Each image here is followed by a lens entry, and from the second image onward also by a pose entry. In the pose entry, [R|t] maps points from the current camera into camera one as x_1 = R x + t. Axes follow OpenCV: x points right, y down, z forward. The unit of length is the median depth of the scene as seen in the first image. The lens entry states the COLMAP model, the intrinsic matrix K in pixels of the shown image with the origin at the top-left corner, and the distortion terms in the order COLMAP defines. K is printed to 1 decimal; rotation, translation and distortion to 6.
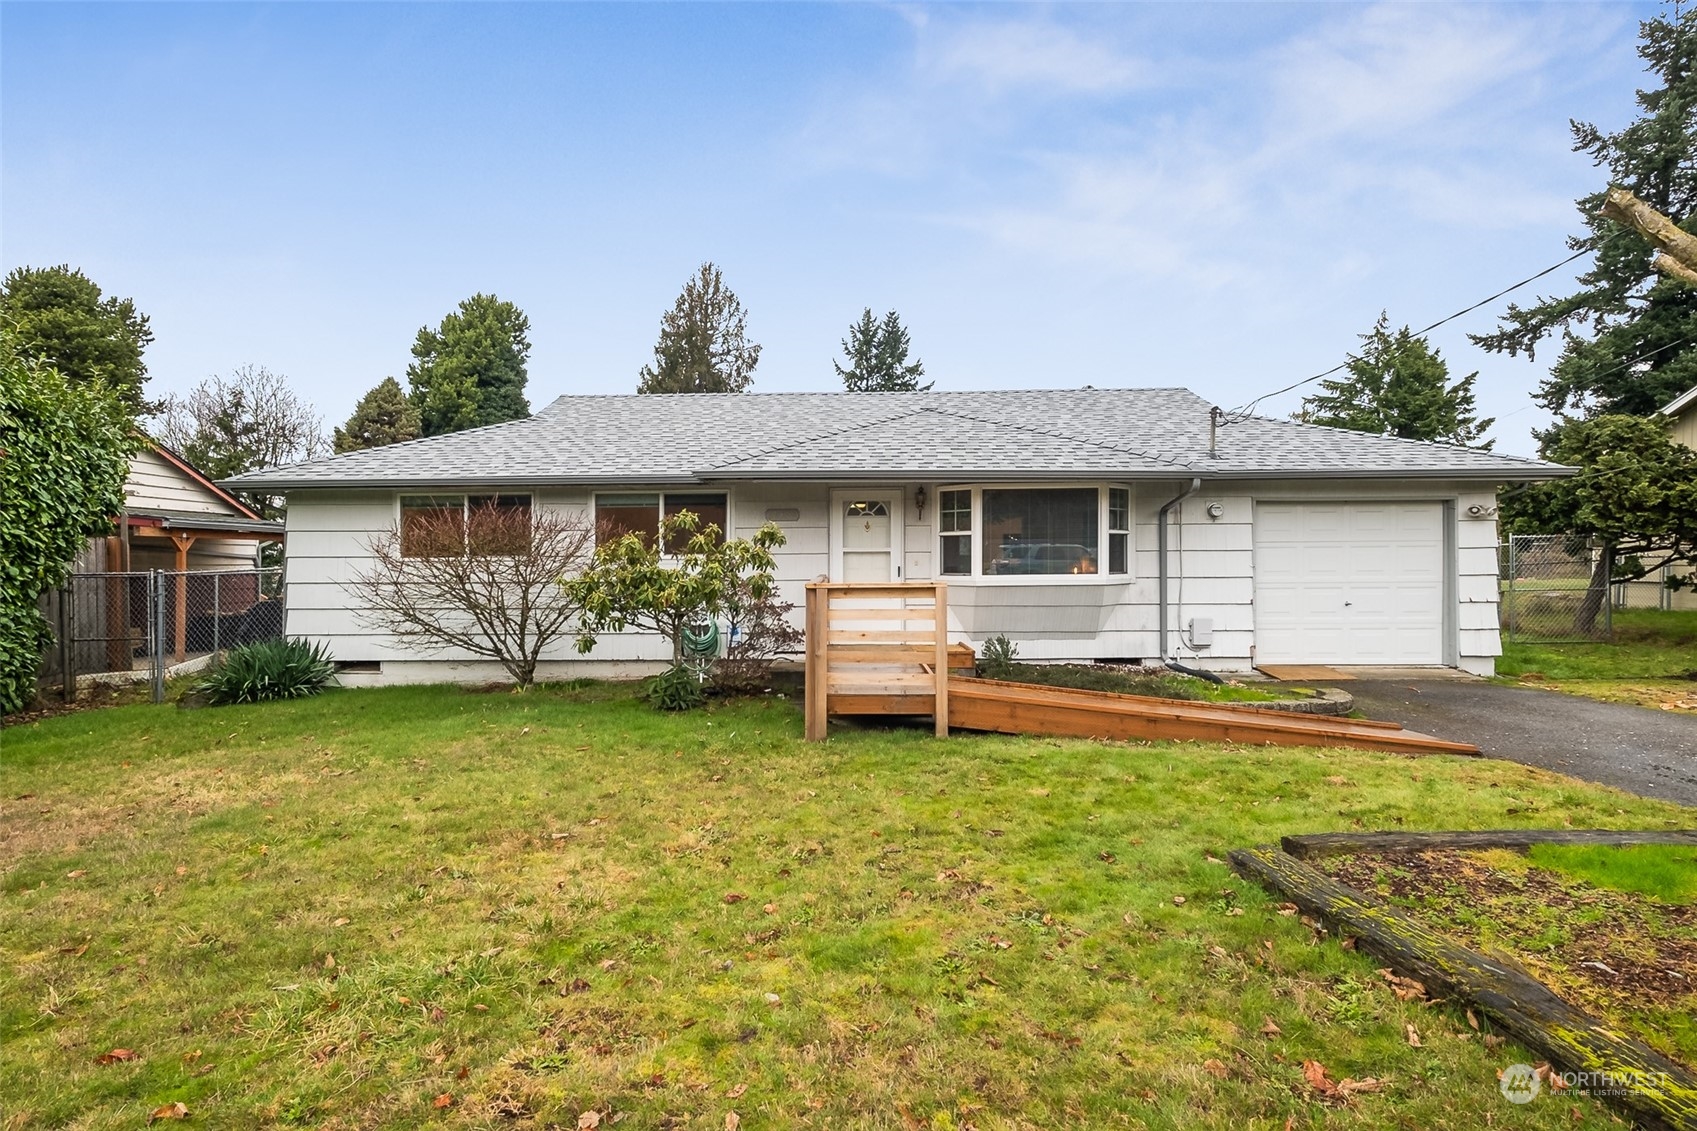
lens RADIAL K [[862.3, 0, 841.0], [0, 862.3, 567.0], [0, 0, 1]] dist [0.018003, 0.000258]
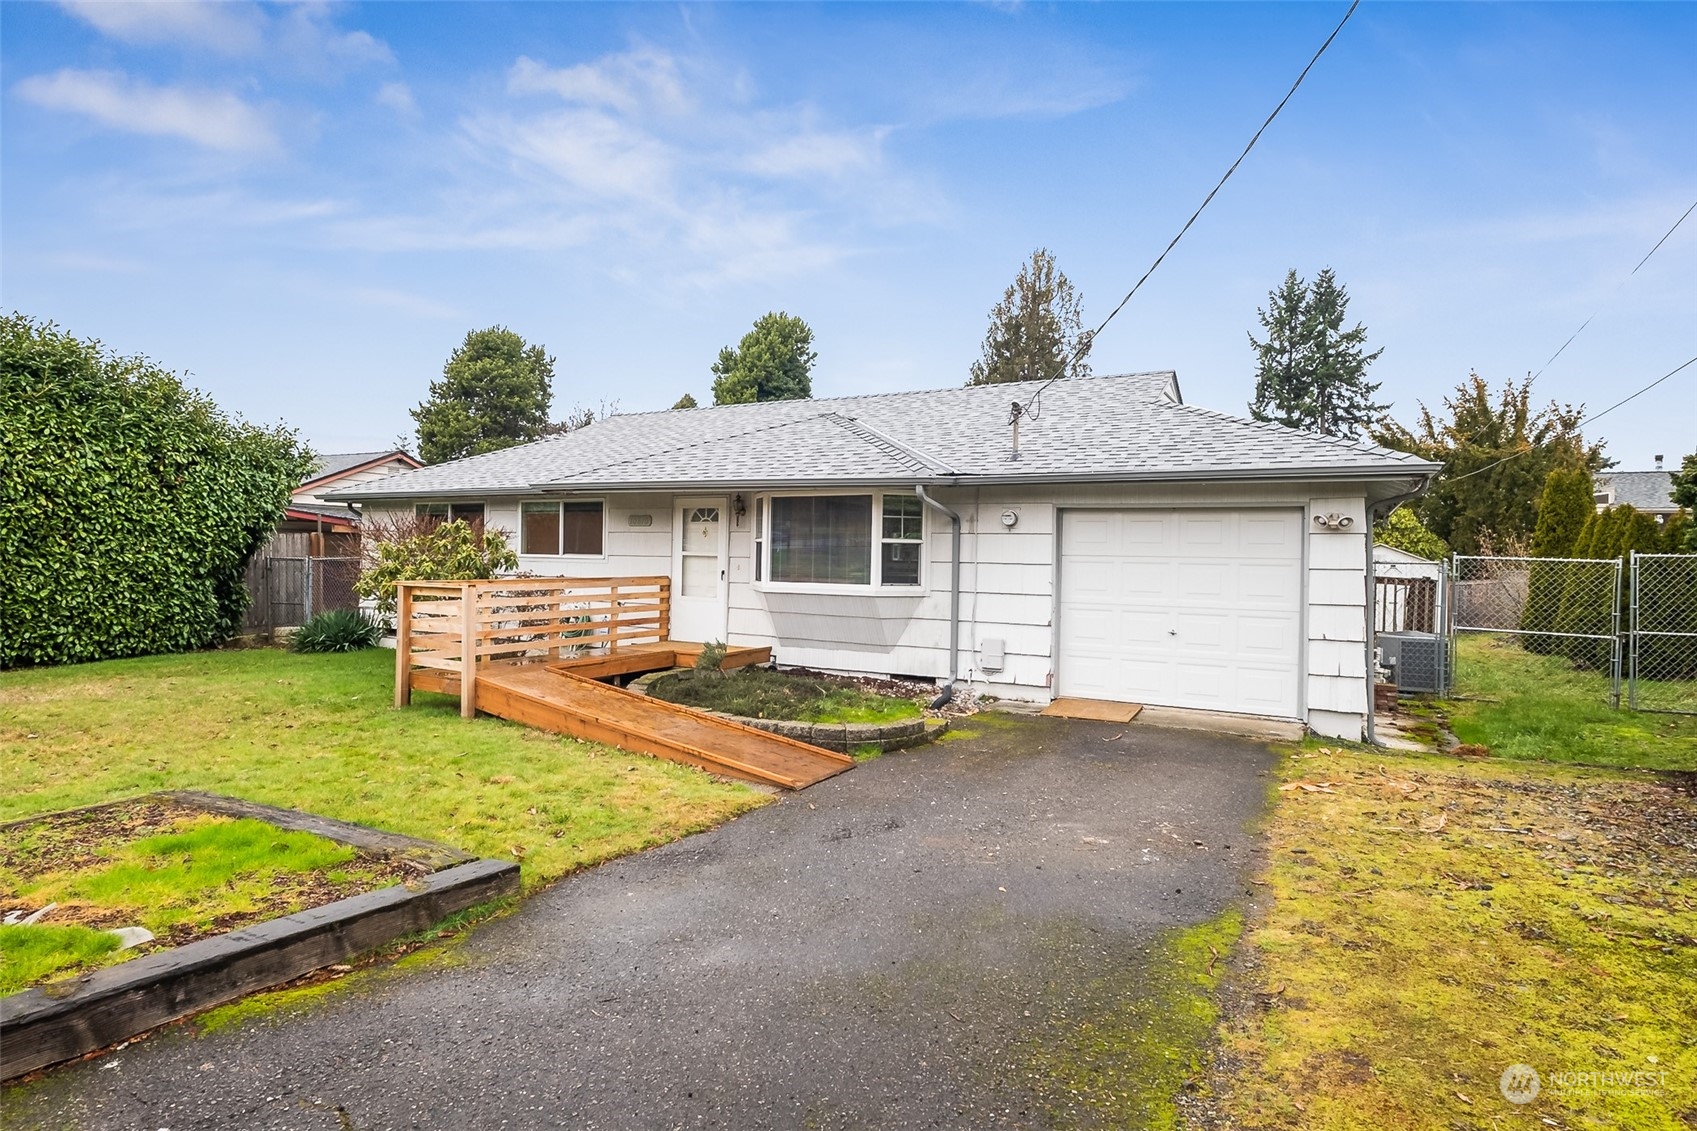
lens RADIAL K [[907.4, 0, 851.2], [0, 907.4, 550.7], [0, 0, 1]] dist [-0.000231, 0.000670]
pose [[0.886417, 0.021349, -0.462395, 0.710381], [-0.028186, 0.999572, -0.007881, -0.019967], [0.462029, 0.020019, 0.886639, 0.094127]]
